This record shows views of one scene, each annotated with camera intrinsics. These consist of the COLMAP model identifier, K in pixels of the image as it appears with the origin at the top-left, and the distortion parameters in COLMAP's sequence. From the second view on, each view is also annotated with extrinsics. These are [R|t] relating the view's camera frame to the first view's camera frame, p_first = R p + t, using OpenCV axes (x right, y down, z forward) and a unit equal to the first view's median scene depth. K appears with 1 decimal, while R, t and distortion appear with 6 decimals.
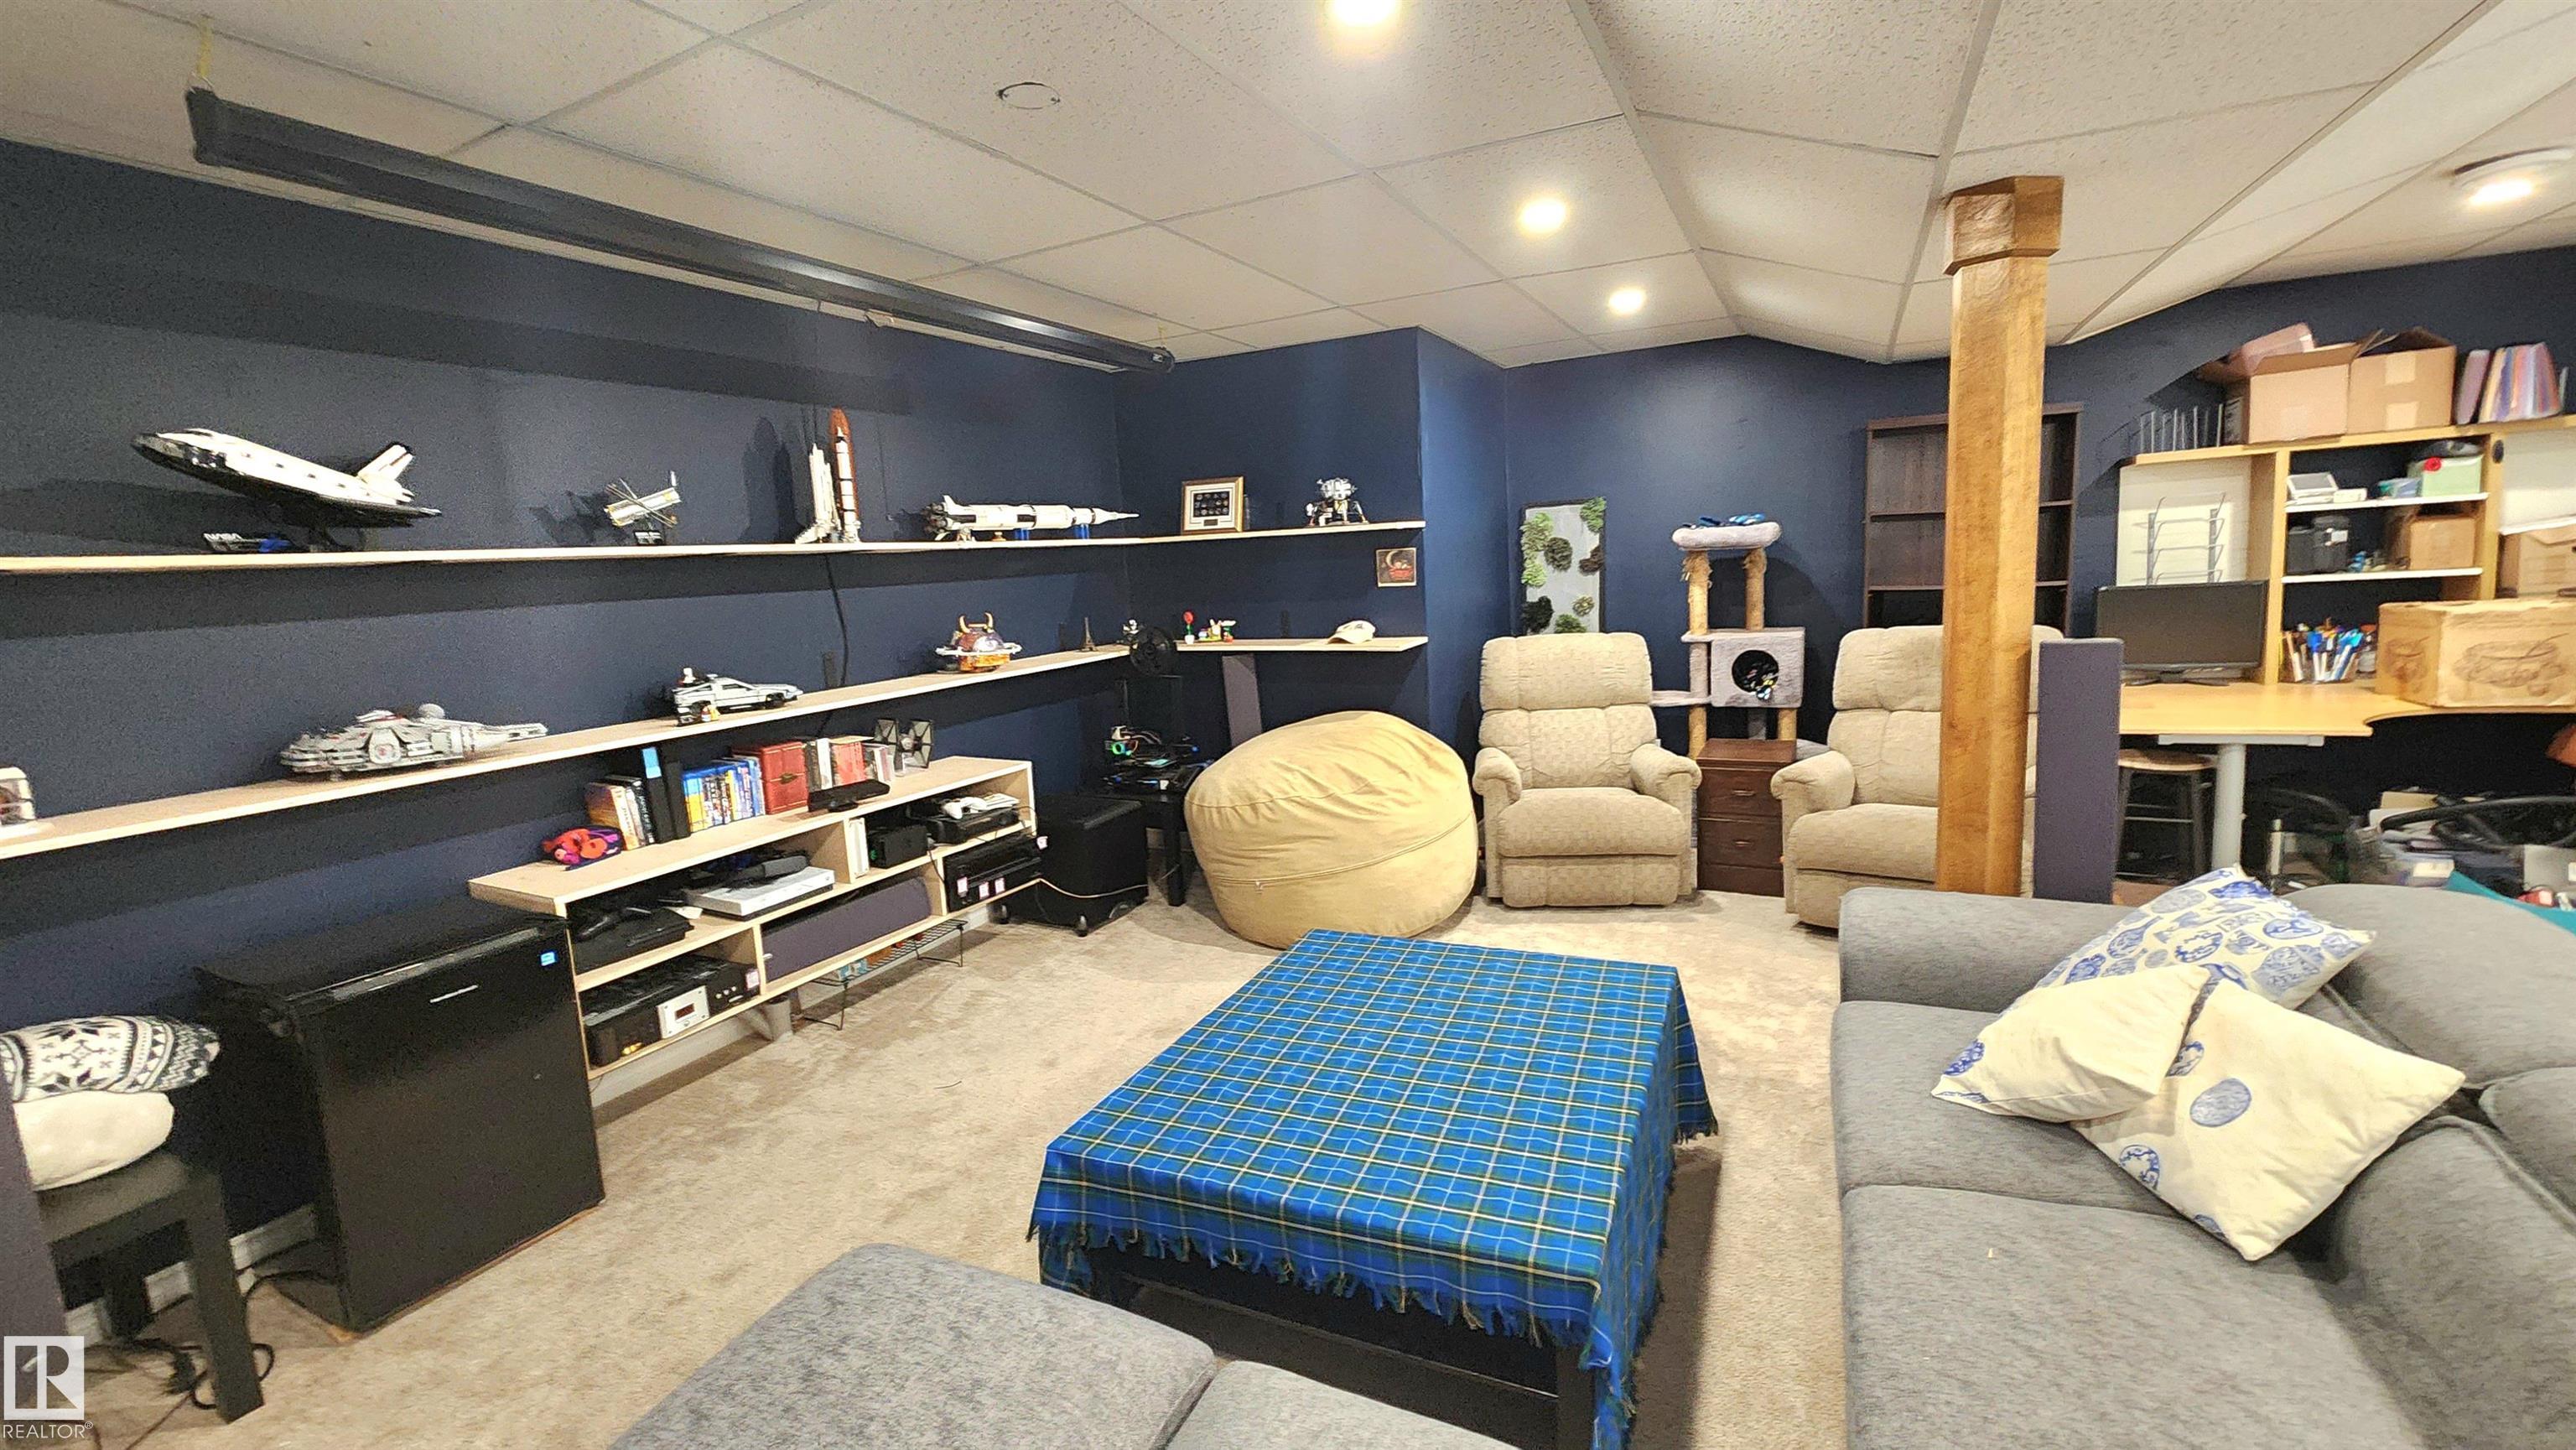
lens RADIAL K [[1045.1, 0, 1278.5], [0, 1045.1, 711.1], [0, 0, 1]] dist [0.003522, -0.002995]
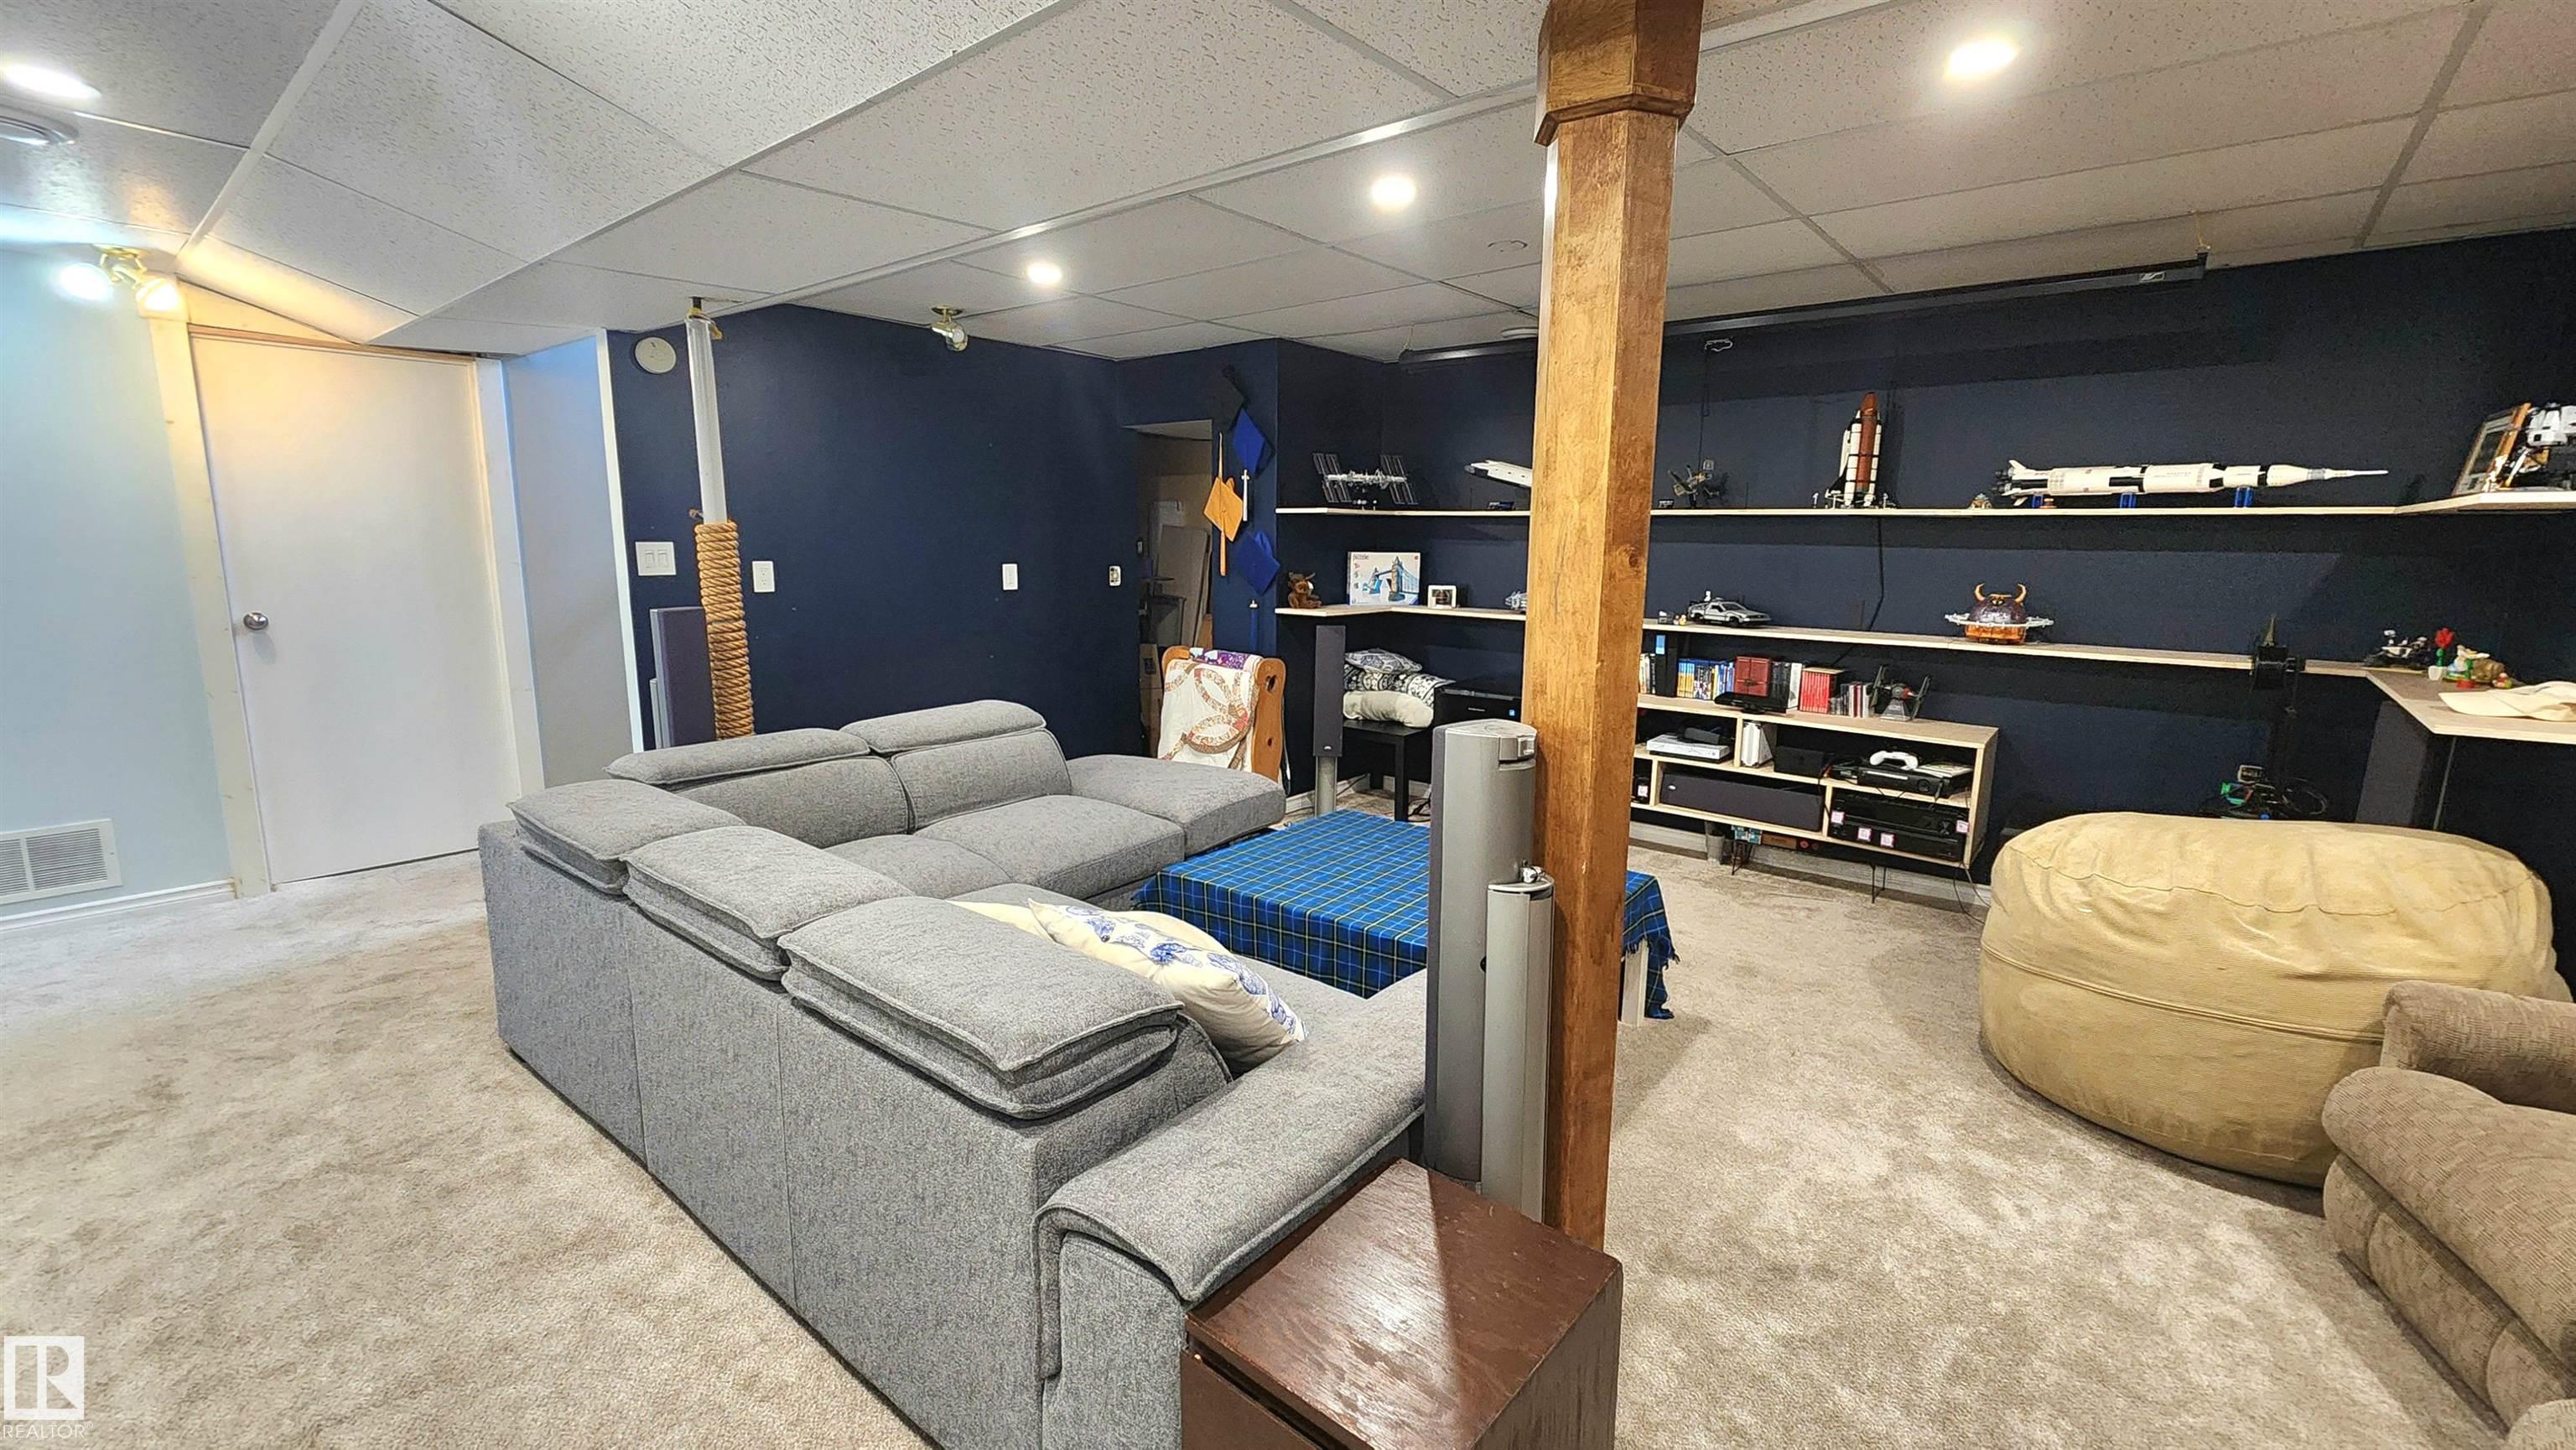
lens RADIAL K [[1045.1, 0, 1301.3], [0, 1045.1, 713.6], [0, 0, 1]] dist [0.003522, -0.002995]
pose [[-0.208935, 0.215485, -0.953893, 0.820220], [-0.143957, 0.958018, 0.247948, -0.128654], [0.967276, 0.189125, -0.169143, 0.579176]]
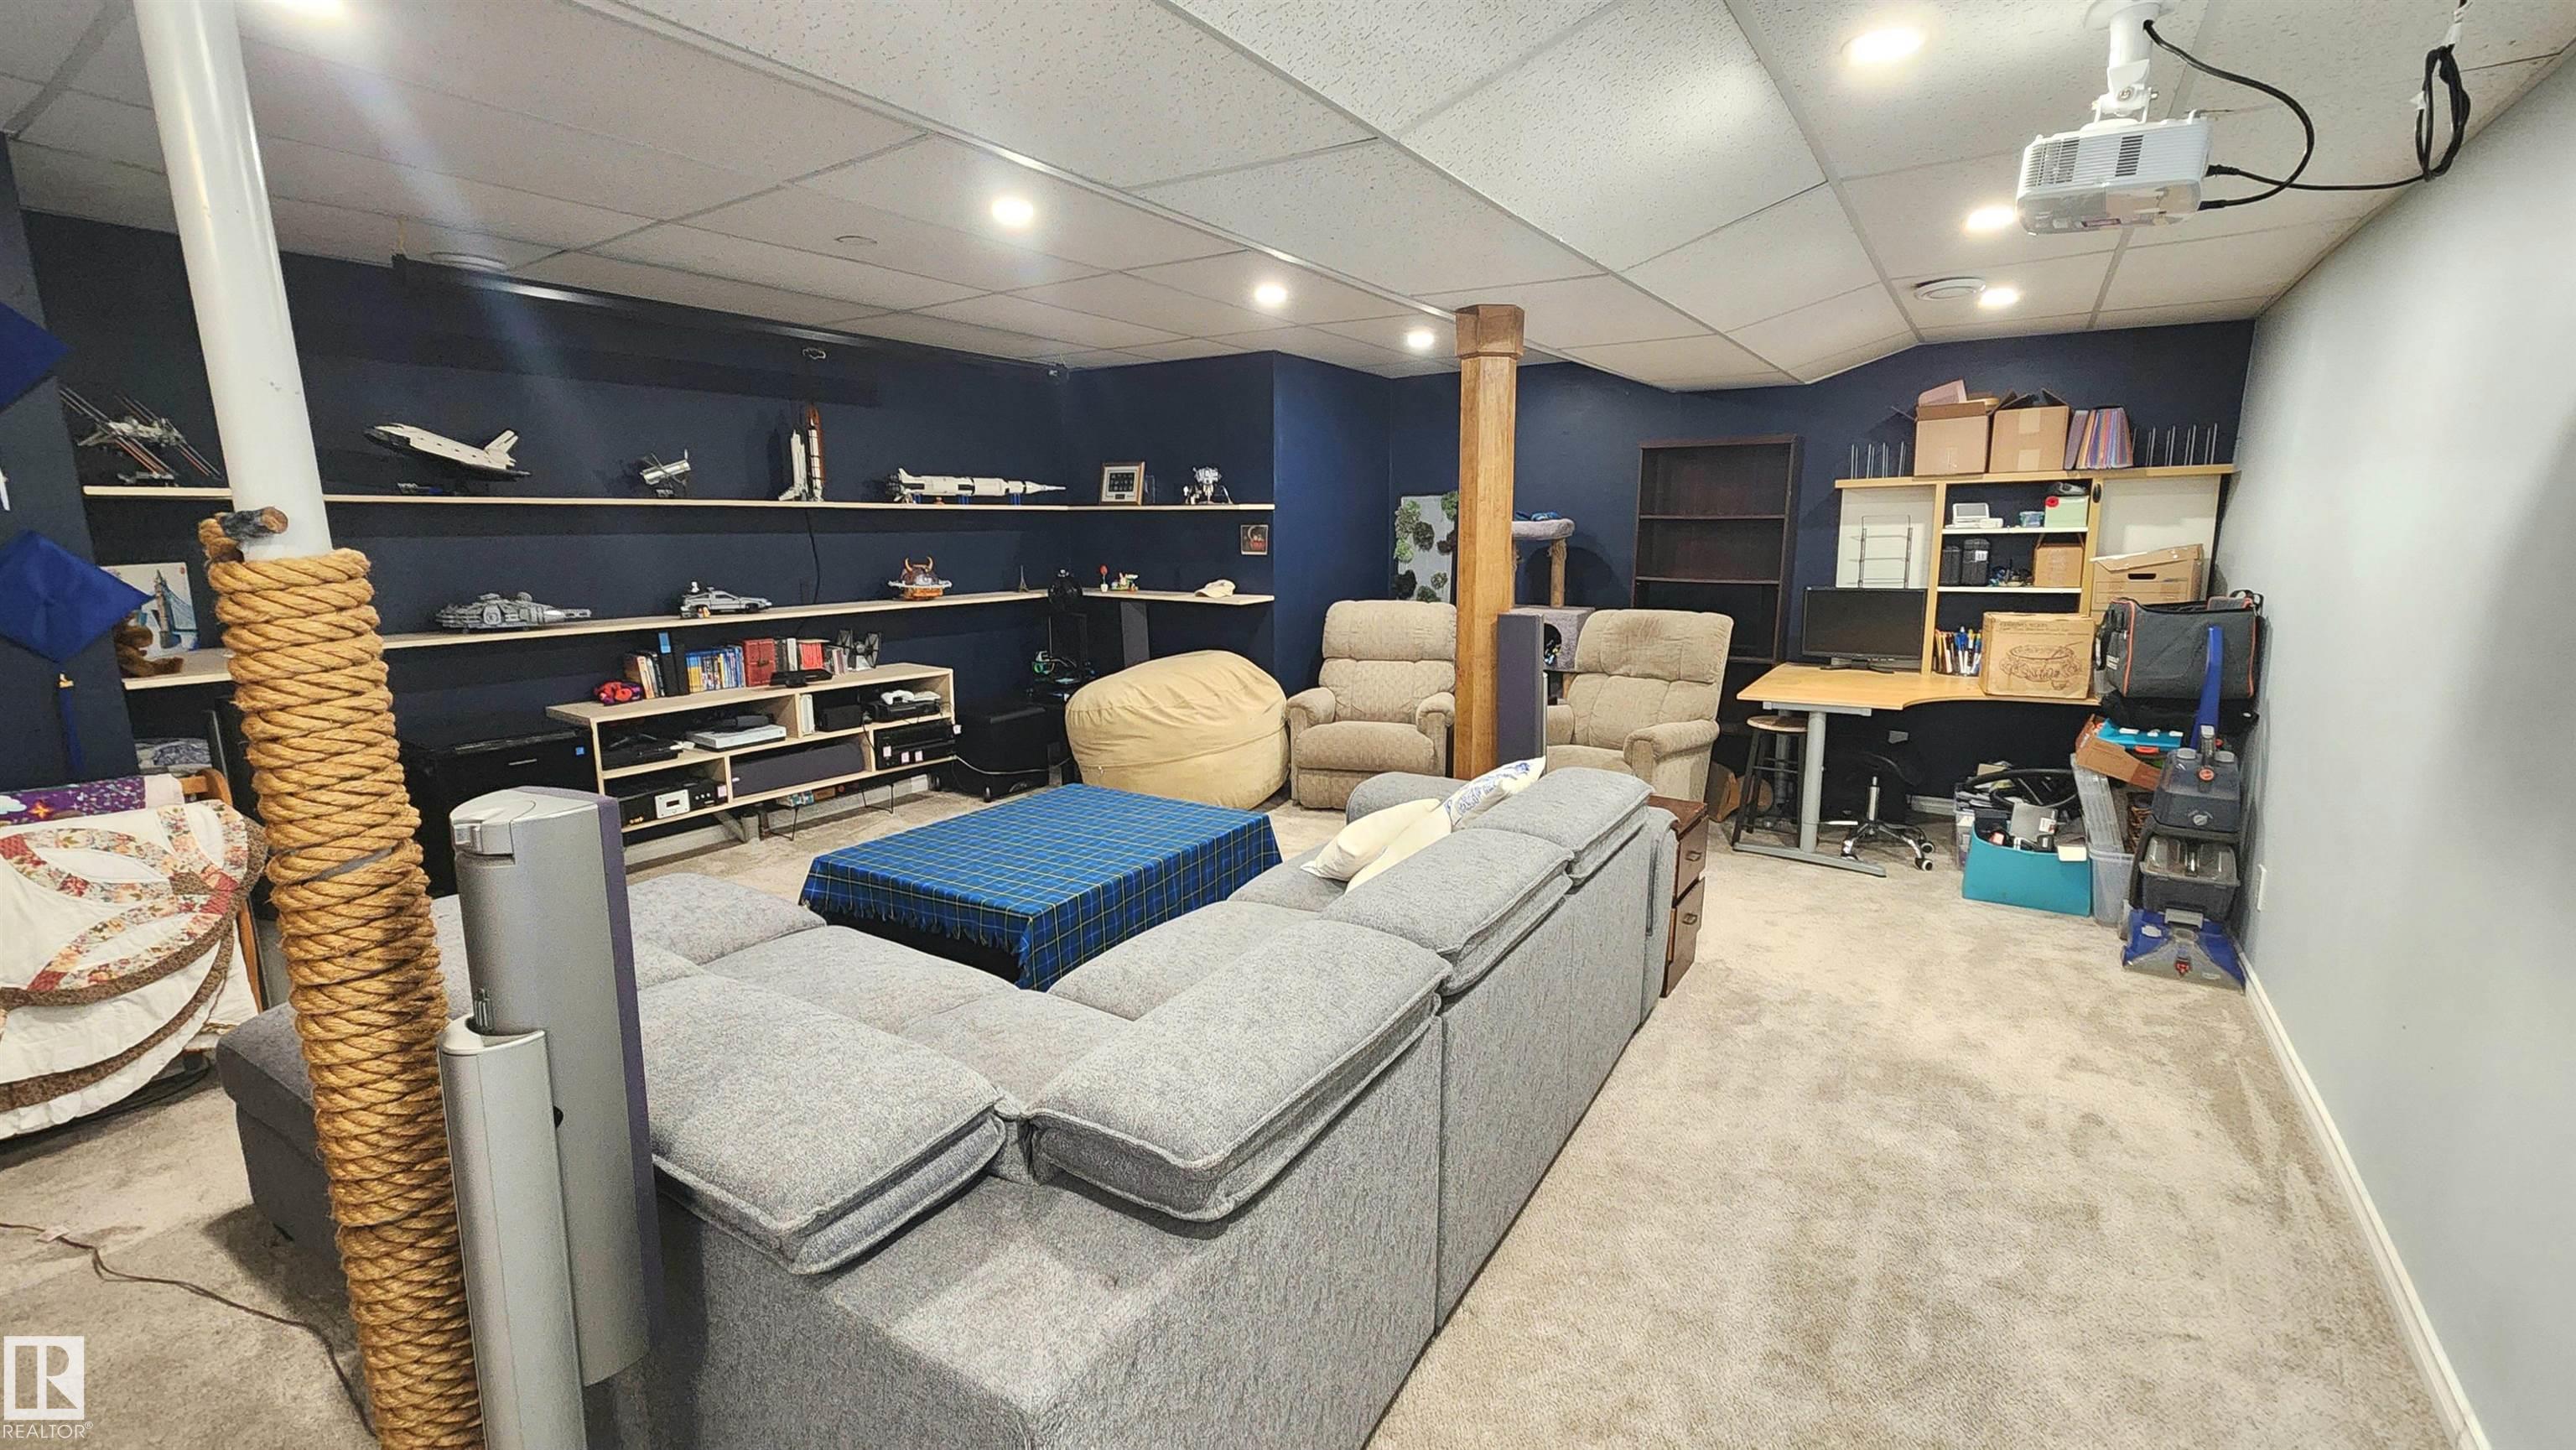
lens RADIAL K [[1045.1, 0, 1279.2], [0, 1045.1, 715.5], [0, 0, 1]] dist [0.003522, -0.002995]
pose [[0.991825, 0.071826, -0.105472, 0.342269], [-0.067604, 0.996782, 0.043076, 0.021845], [0.108227, -0.035594, 0.993489, -0.312335]]
